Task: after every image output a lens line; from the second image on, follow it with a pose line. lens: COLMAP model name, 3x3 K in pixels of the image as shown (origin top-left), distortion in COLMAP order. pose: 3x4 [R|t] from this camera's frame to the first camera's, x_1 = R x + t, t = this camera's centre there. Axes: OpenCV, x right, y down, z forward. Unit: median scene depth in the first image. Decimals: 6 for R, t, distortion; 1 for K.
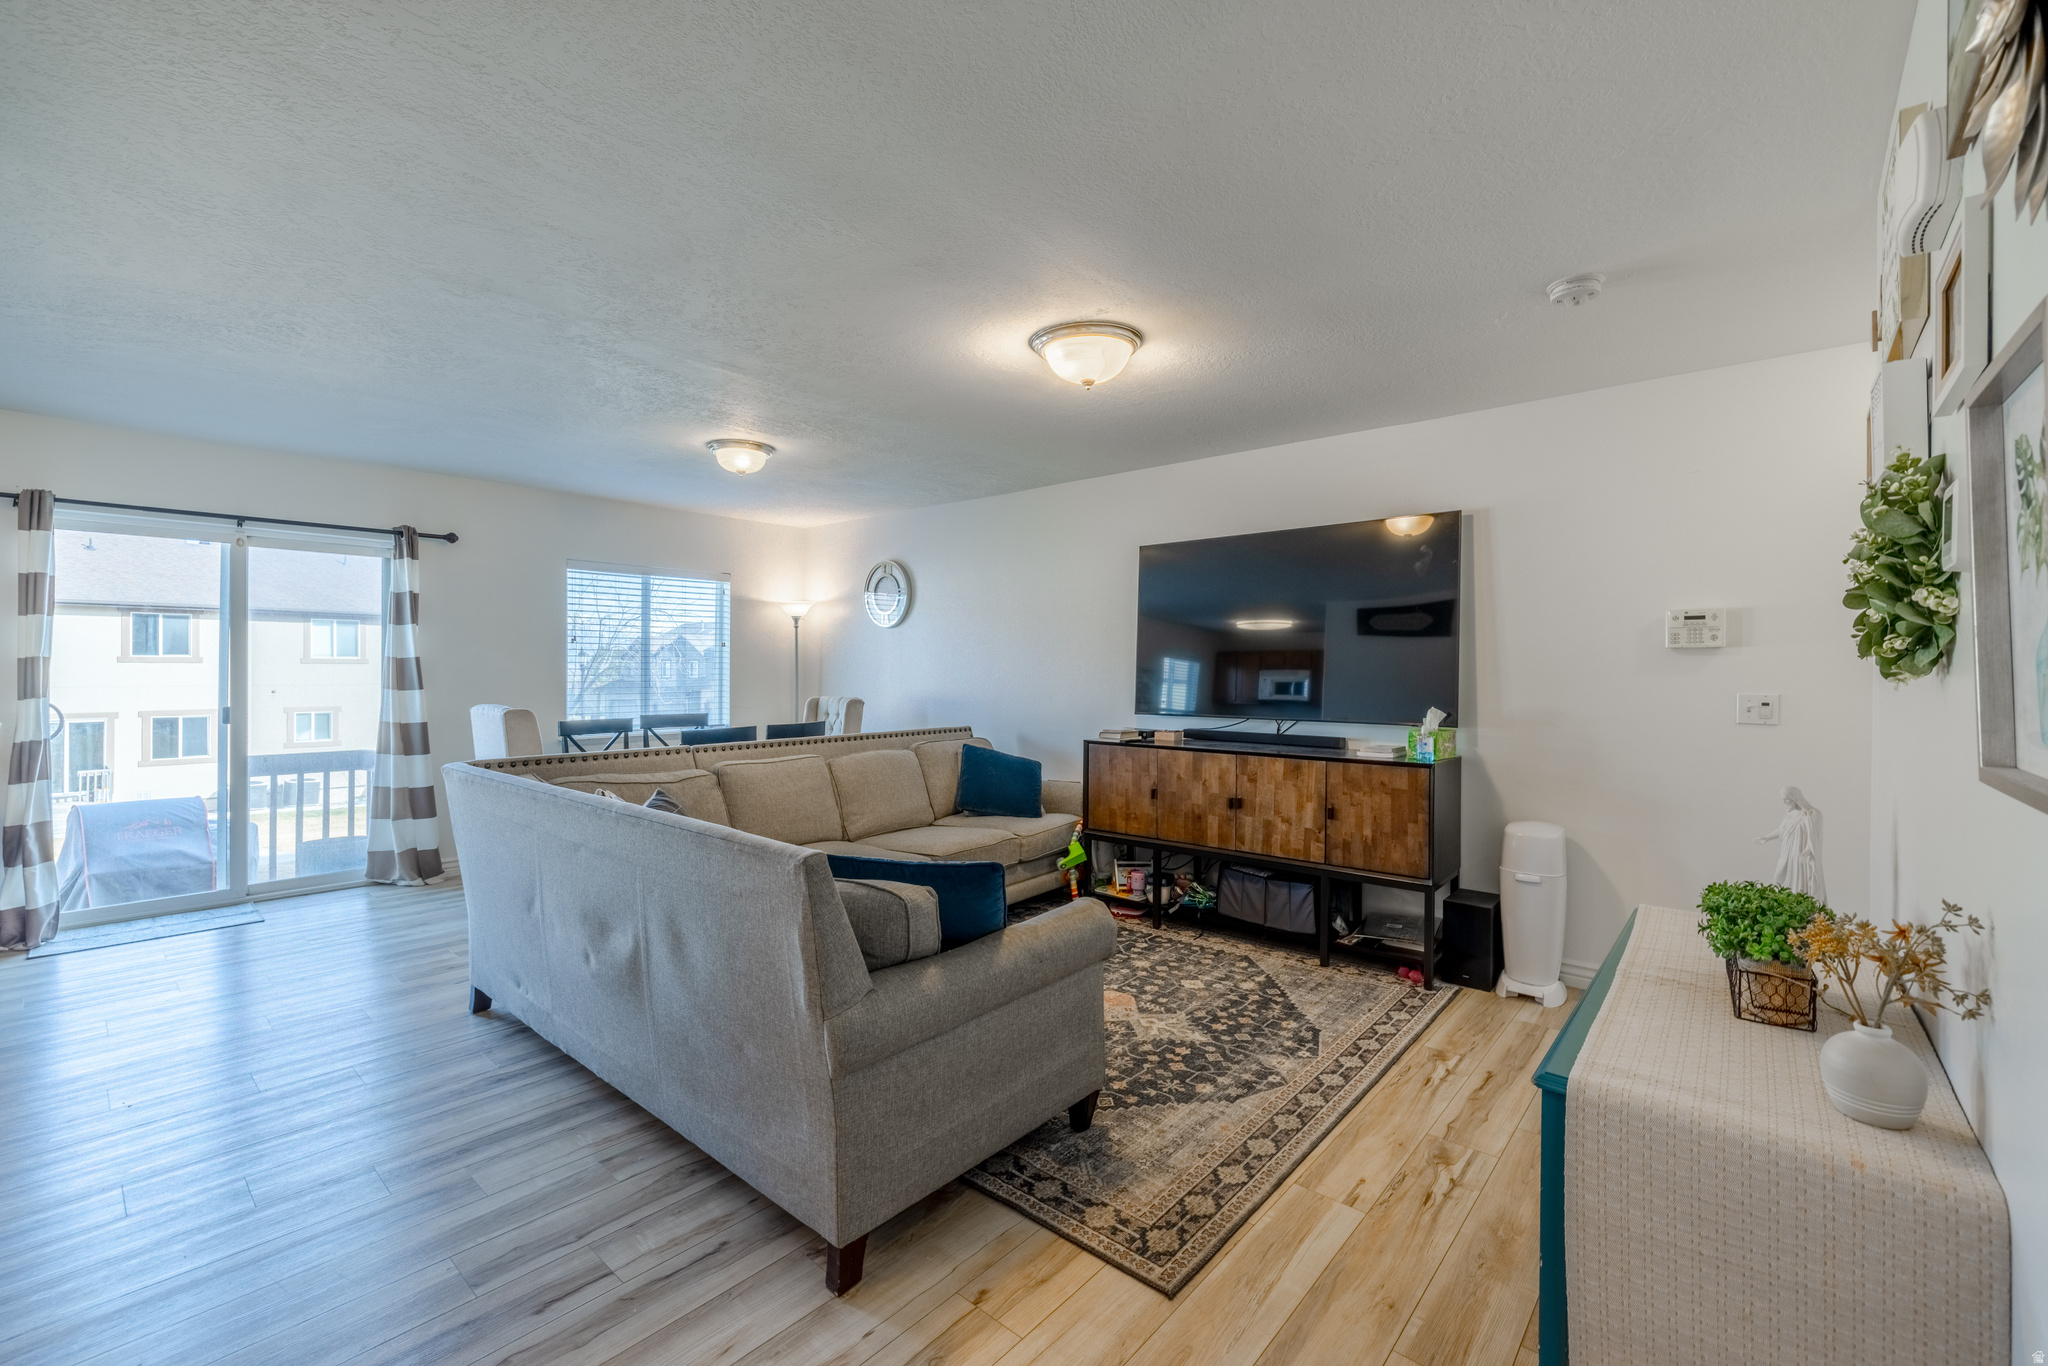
lens RADIAL K [[854.4, 0, 1013.1], [0, 854.4, 682.4], [0, 0, 1]] dist [-0.001741, 0.001178]
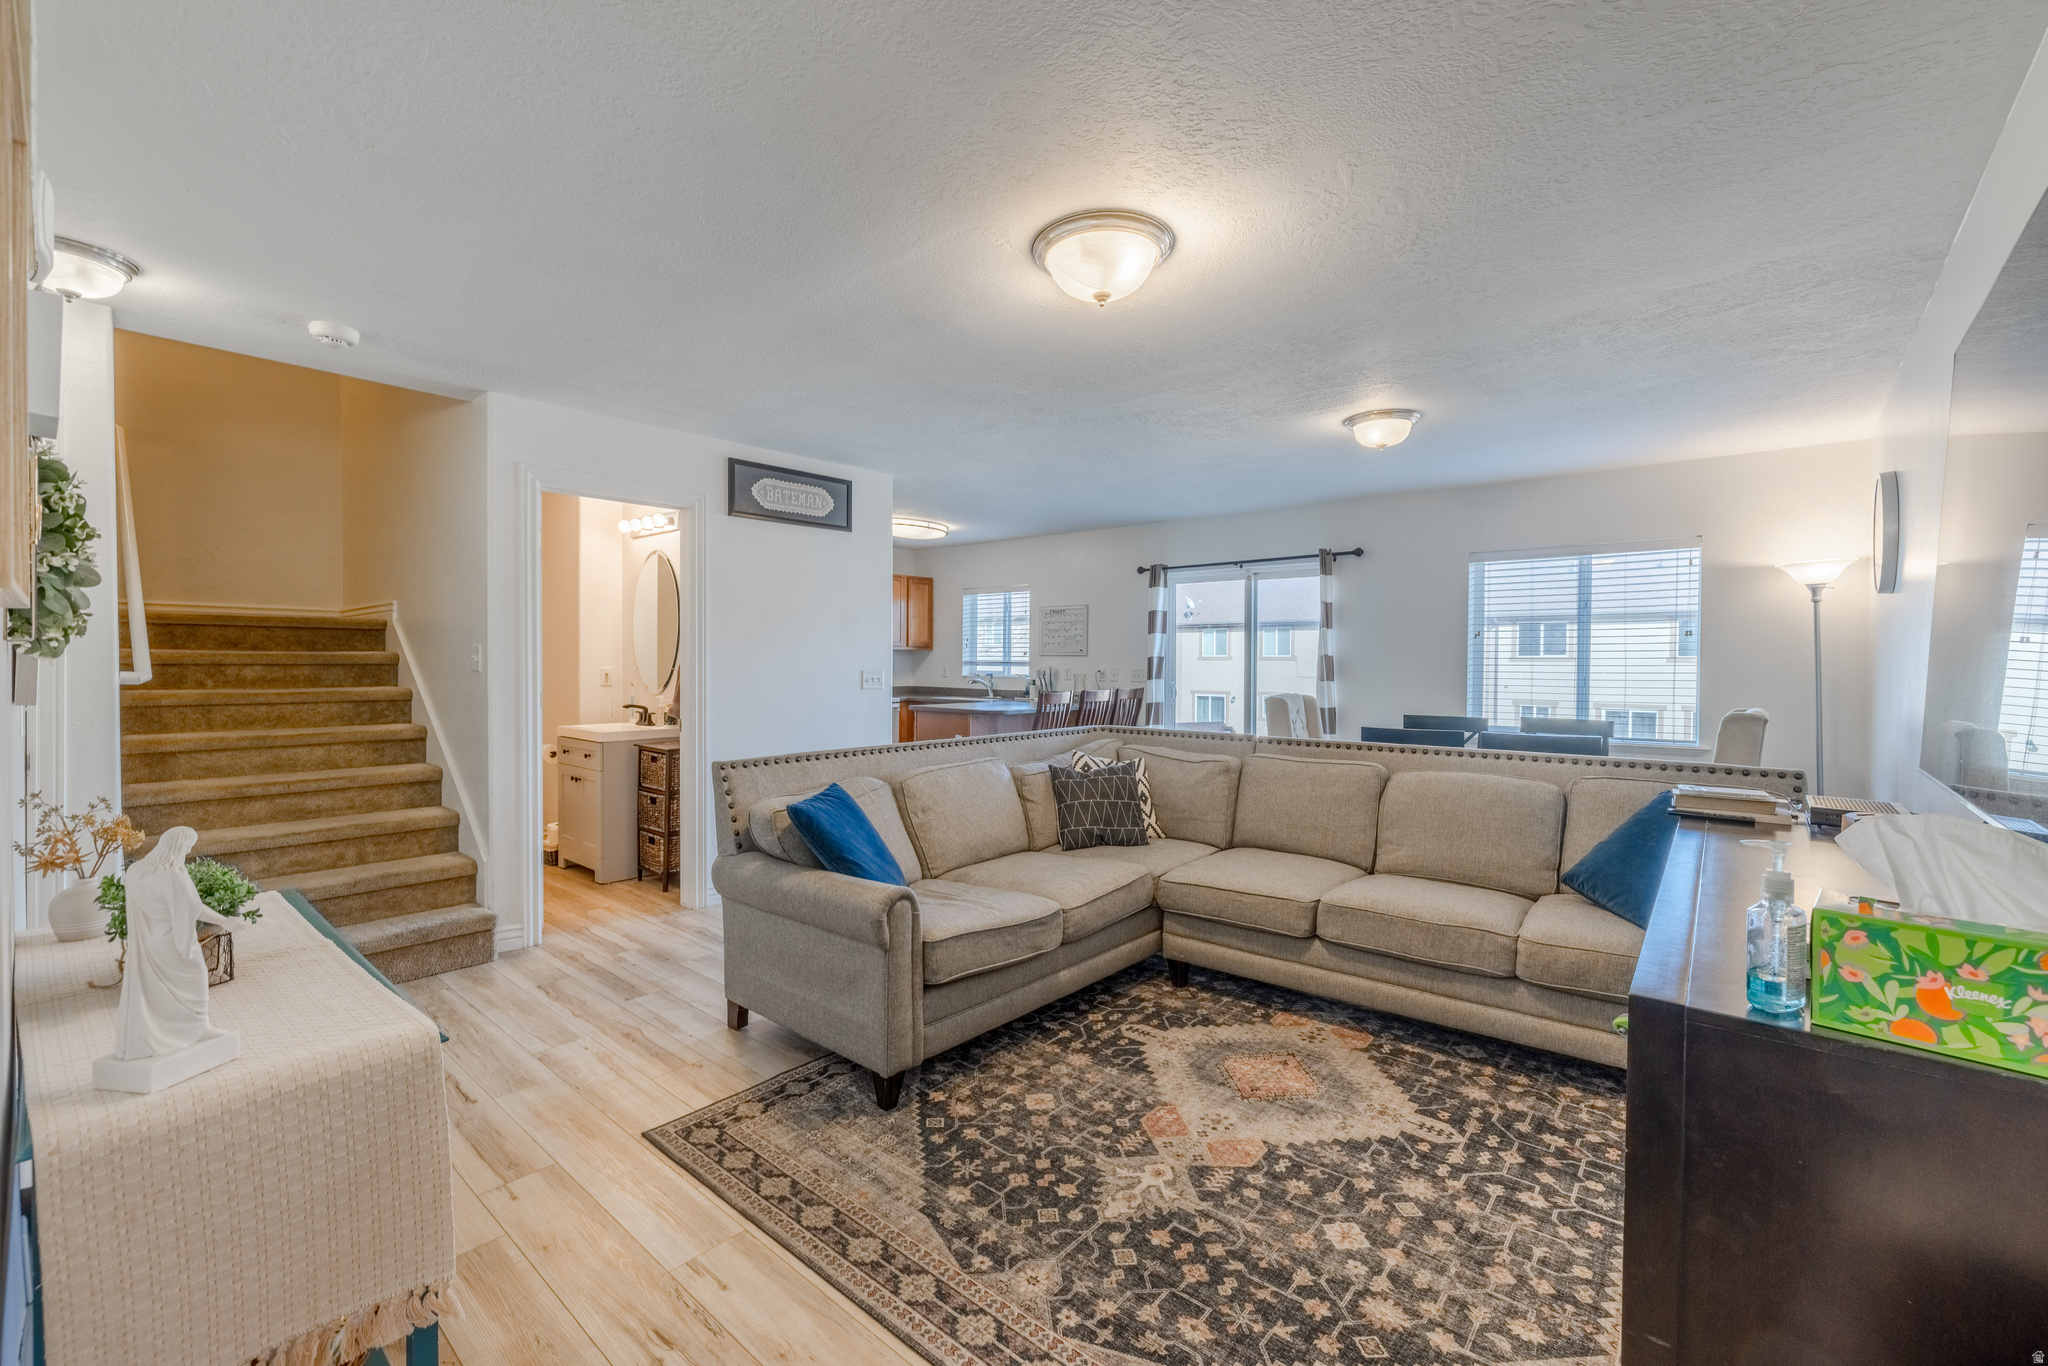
lens RADIAL K [[854.4, 0, 1022.2], [0, 854.4, 667.7], [0, 0, 1]] dist [-0.001741, 0.001178]
pose [[0.009485, 0.003895, -0.999947, 0.736766], [-0.022002, 0.999751, 0.003686, -0.007331], [0.999713, 0.021966, 0.009568, 0.763187]]
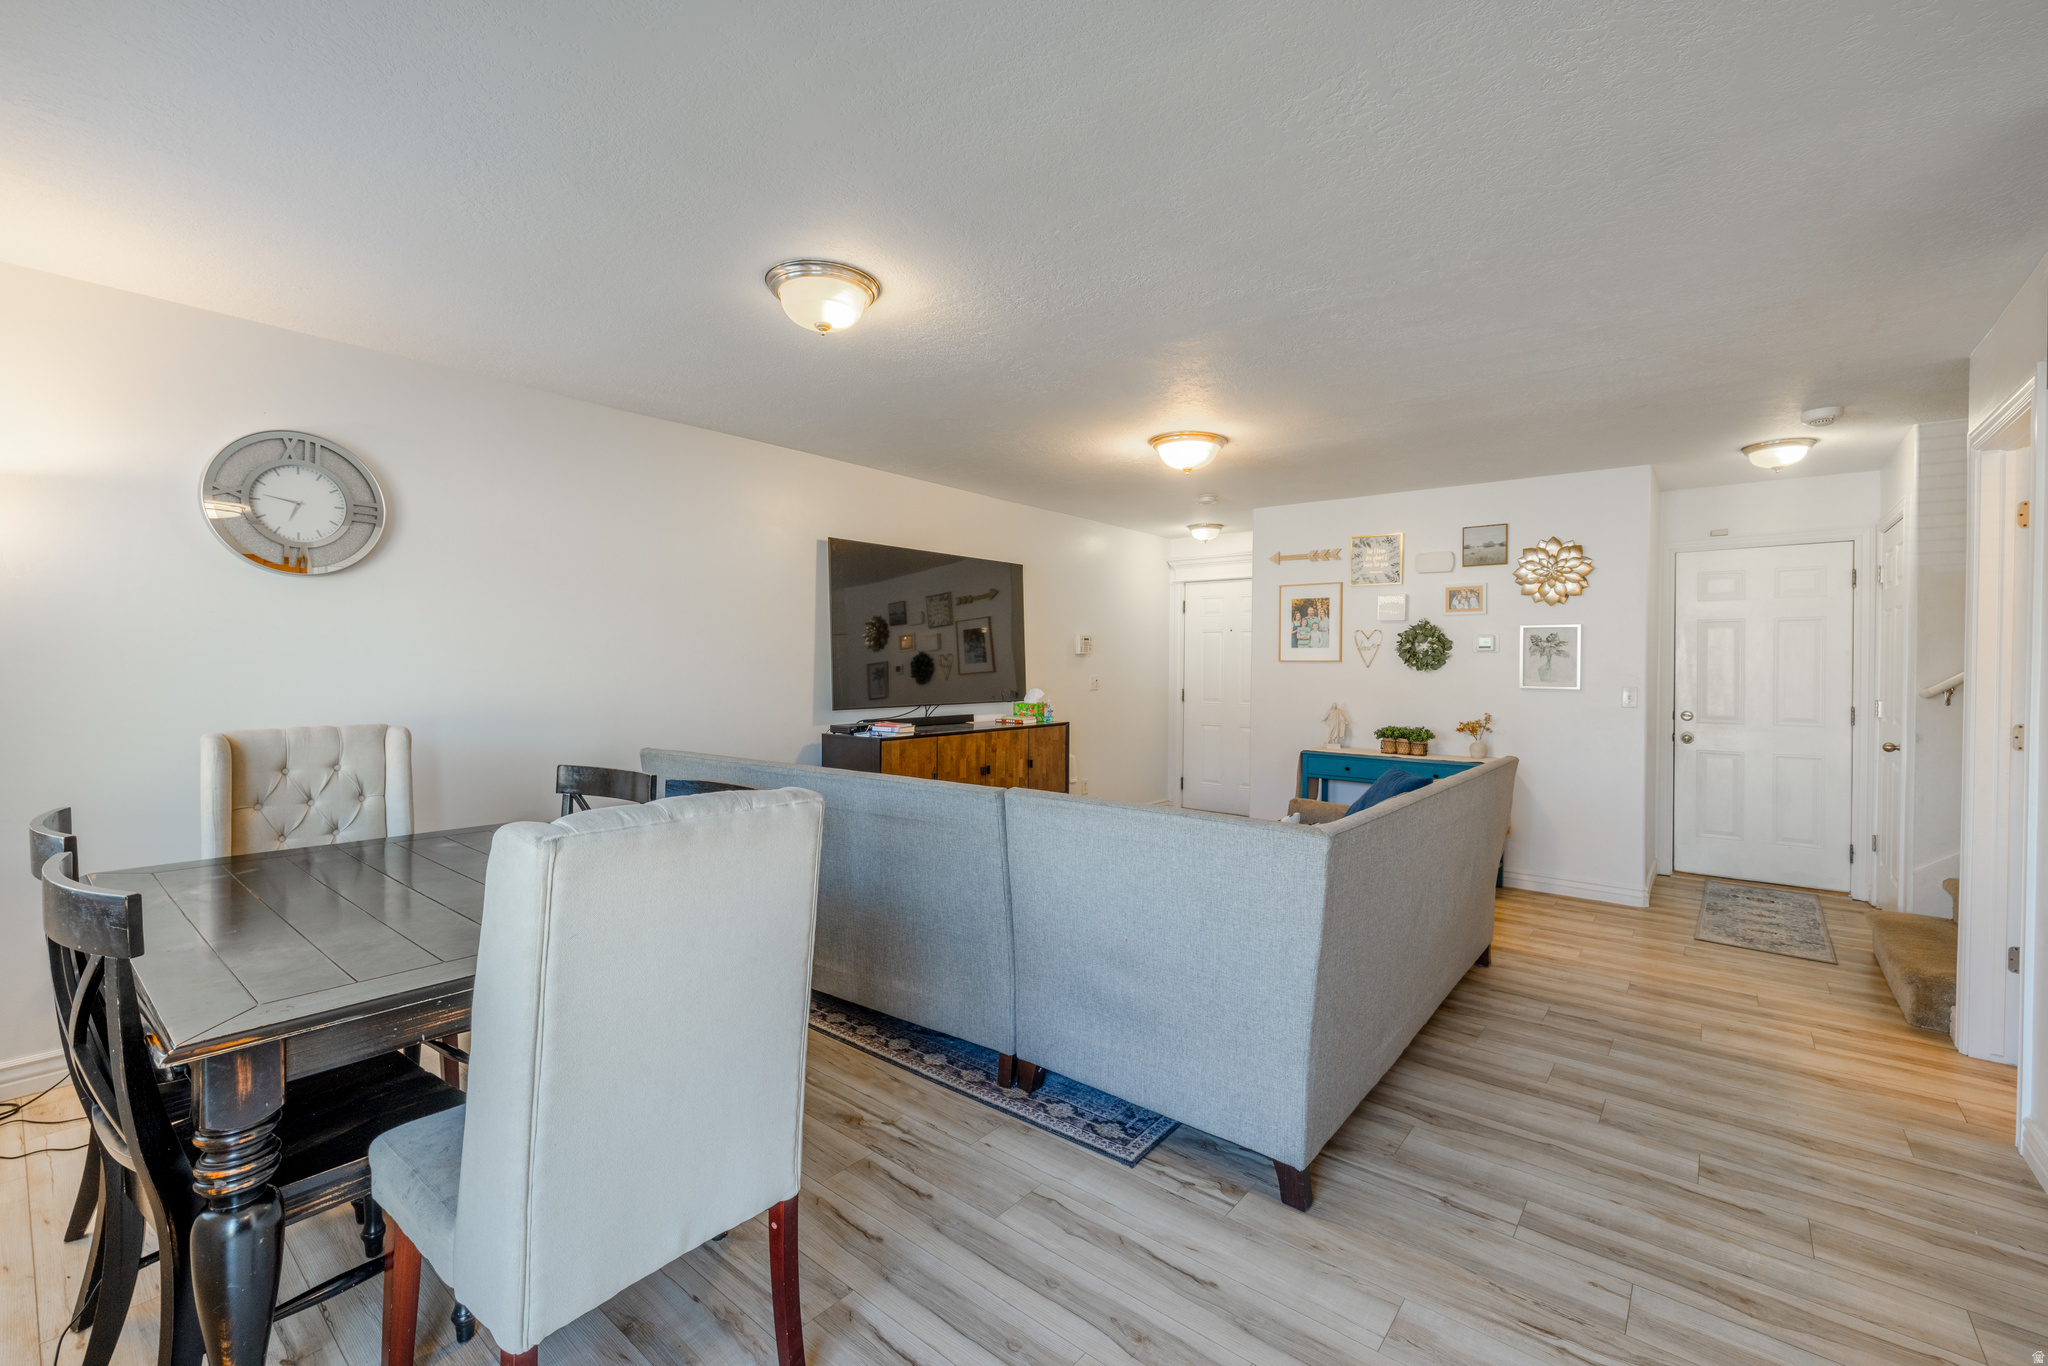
lens RADIAL K [[854.4, 0, 1018.5], [0, 854.4, 671.3], [0, 0, 1]] dist [-0.001741, 0.001178]
pose [[-0.035954, -0.014524, 0.999248, -1.127670], [0.006077, 0.999873, 0.014752, -0.027614], [-0.999335, 0.006603, -0.035861, 1.108843]]
